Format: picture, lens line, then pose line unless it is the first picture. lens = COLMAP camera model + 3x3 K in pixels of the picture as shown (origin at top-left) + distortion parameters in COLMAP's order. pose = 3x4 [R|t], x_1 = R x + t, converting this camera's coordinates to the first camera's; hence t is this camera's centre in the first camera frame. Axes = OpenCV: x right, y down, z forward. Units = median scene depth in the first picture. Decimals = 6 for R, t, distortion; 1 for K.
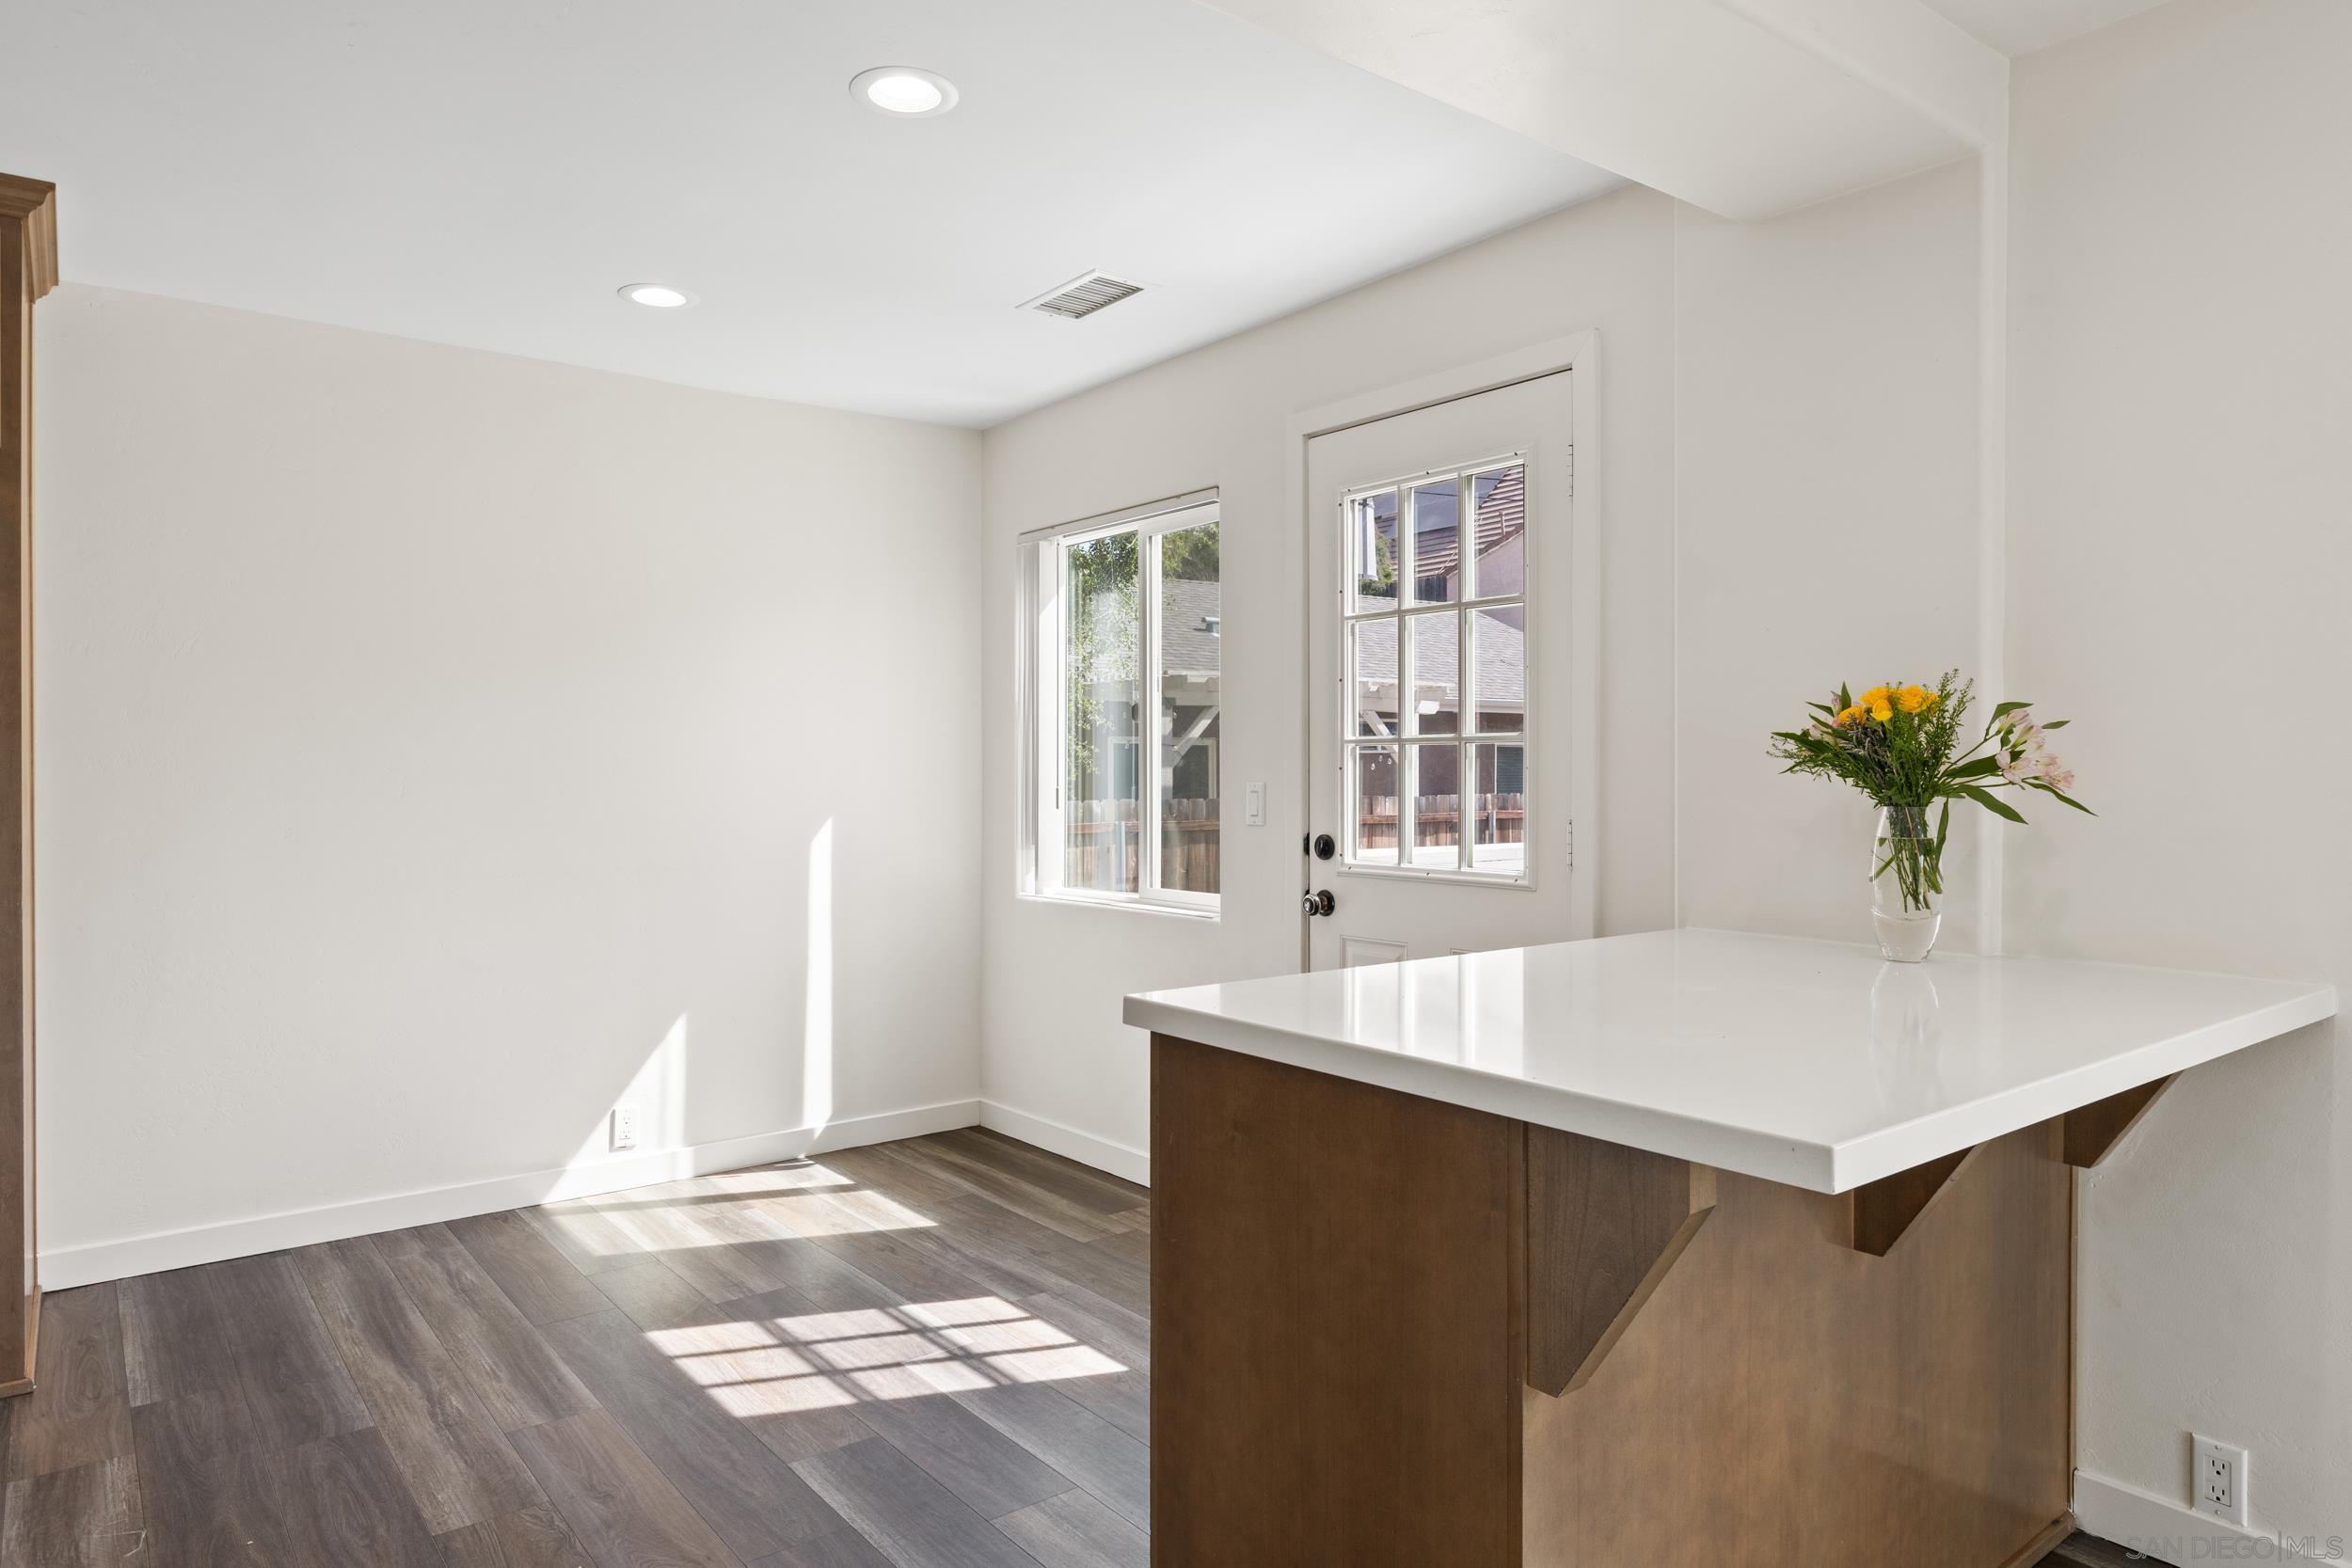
lens RADIAL K [[1442.5, 0, 1176.0], [0, 1442.5, 784.0], [0, 0, 1]] dist [-0.000498, 0.001564]
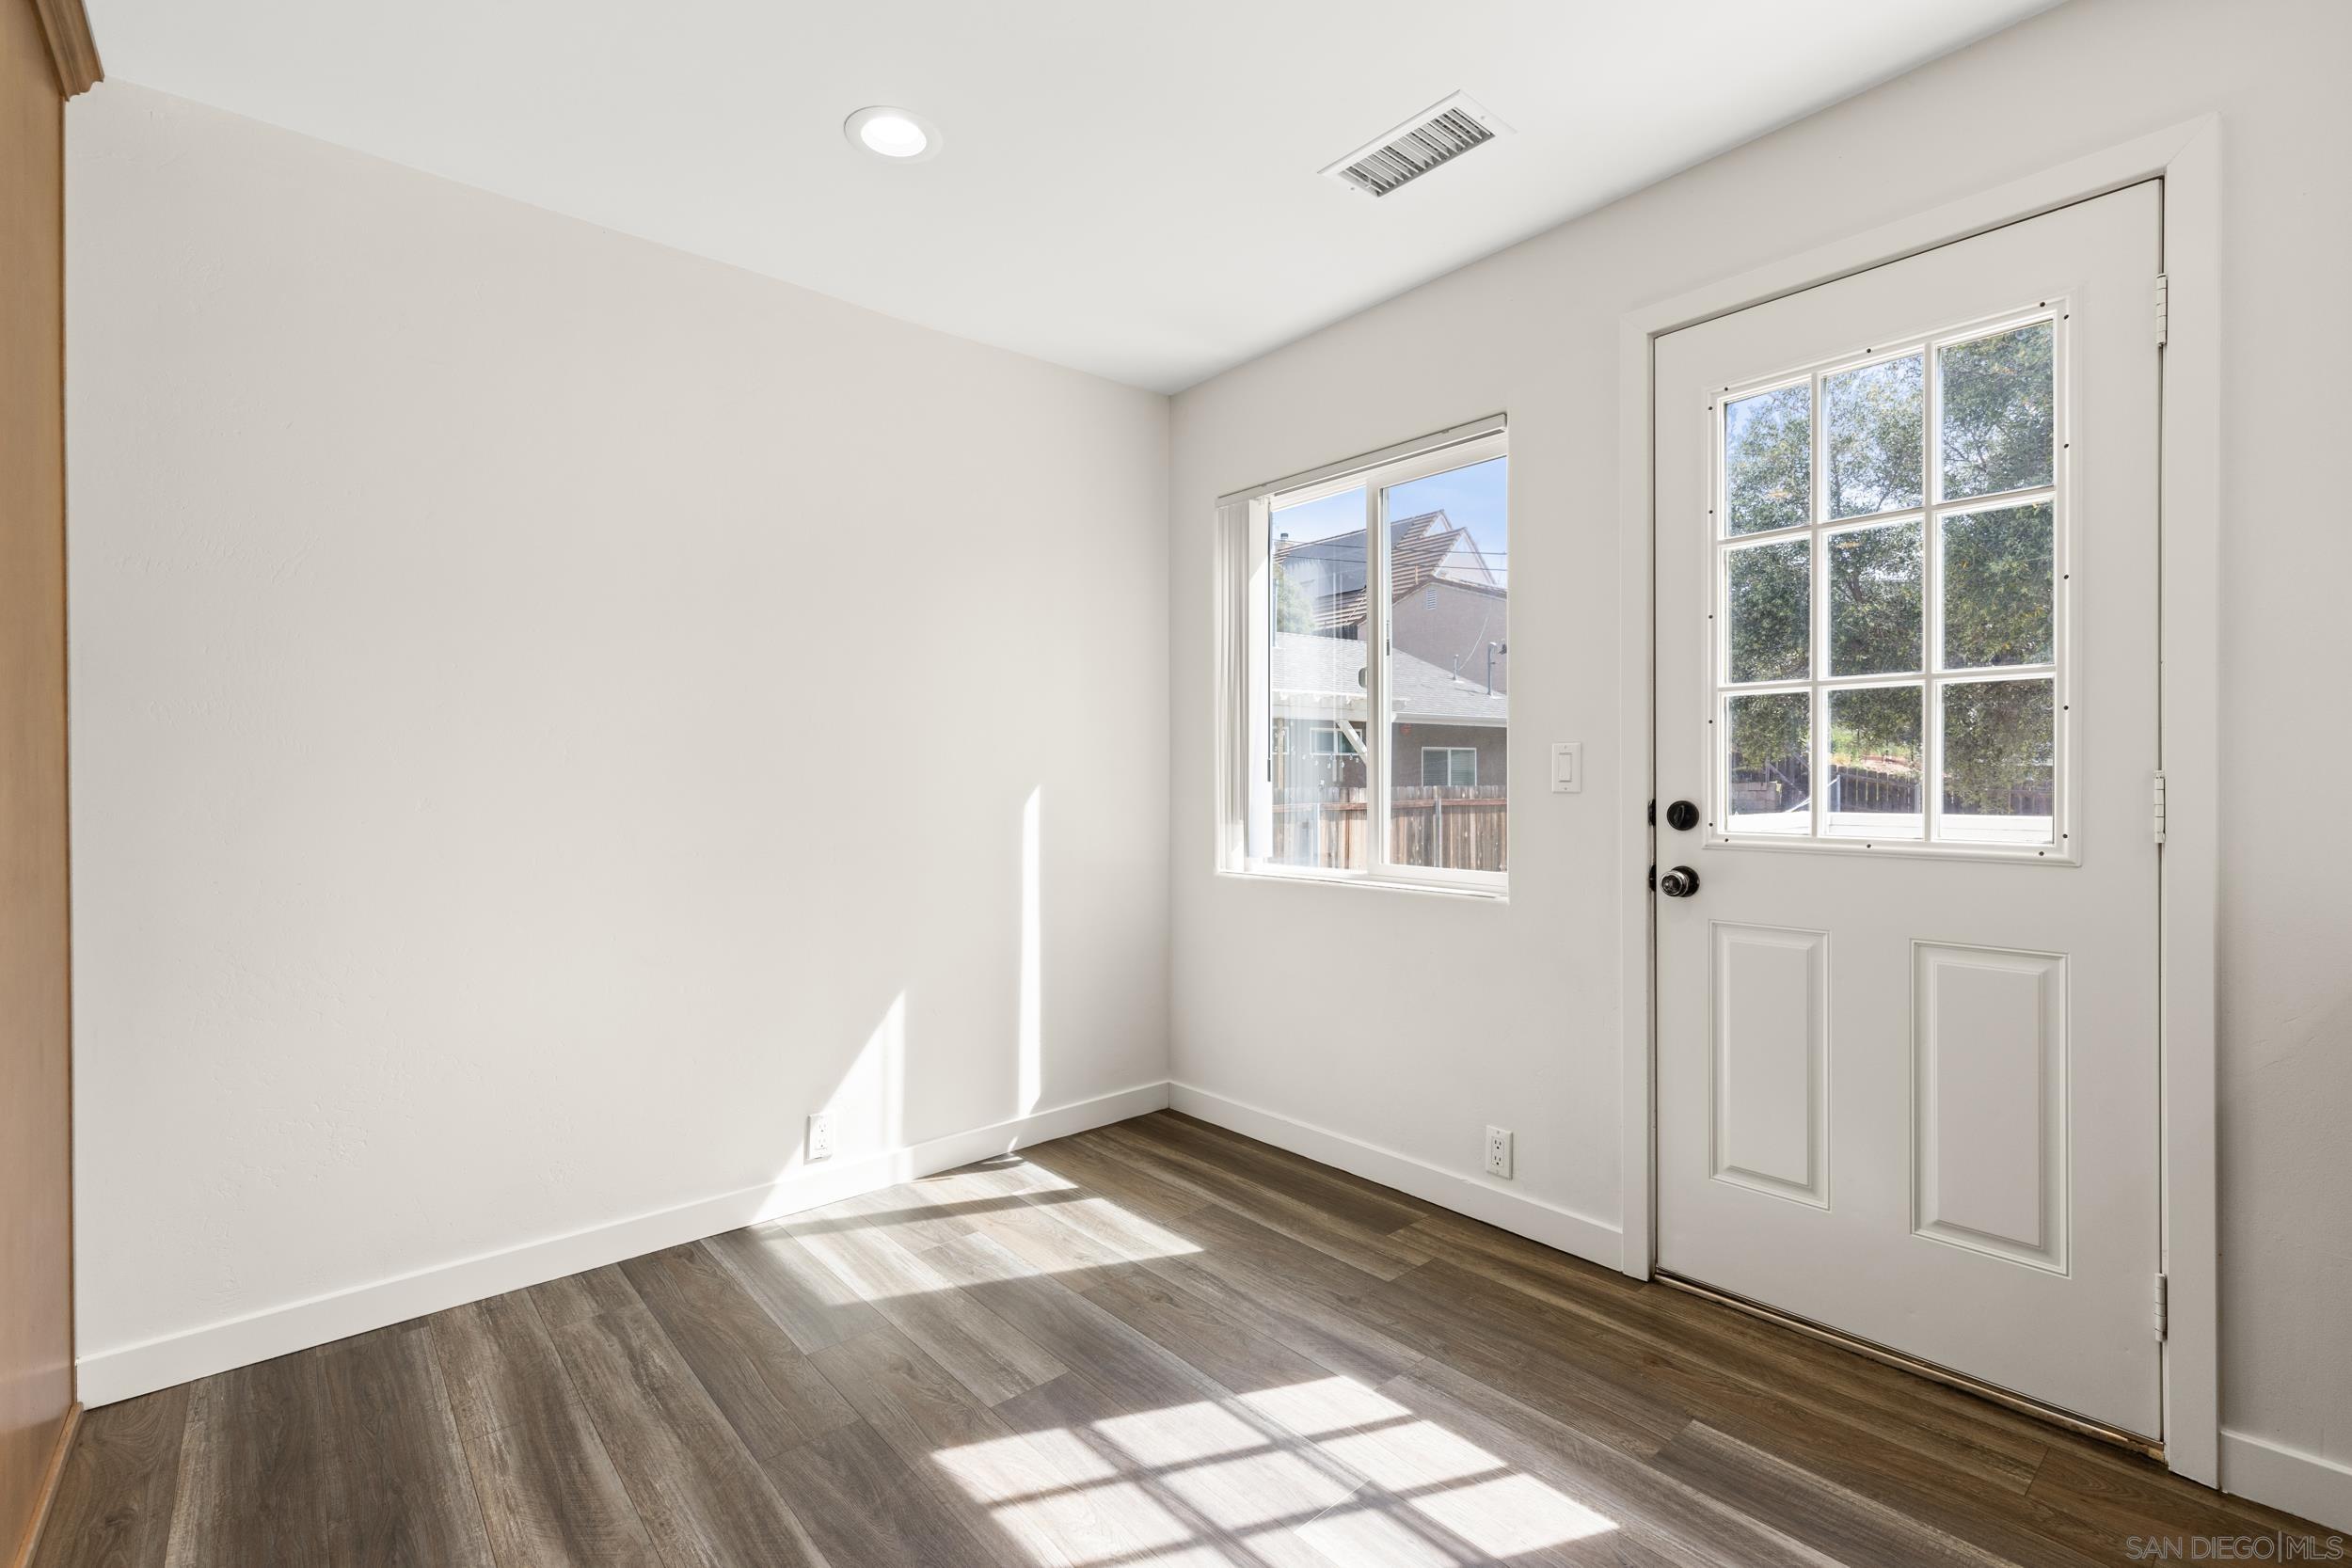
lens RADIAL K [[1059.2, 0, 1179.8], [0, 1059.2, 786.5], [0, 0, 1]] dist [0.002518, -0.000008]
pose [[0.998939, -0.003069, 0.045940, -0.214785], [0.003001, 0.999994, 0.001557, 0.024081], [-0.045944, -0.001417, 0.998943, 0.379275]]
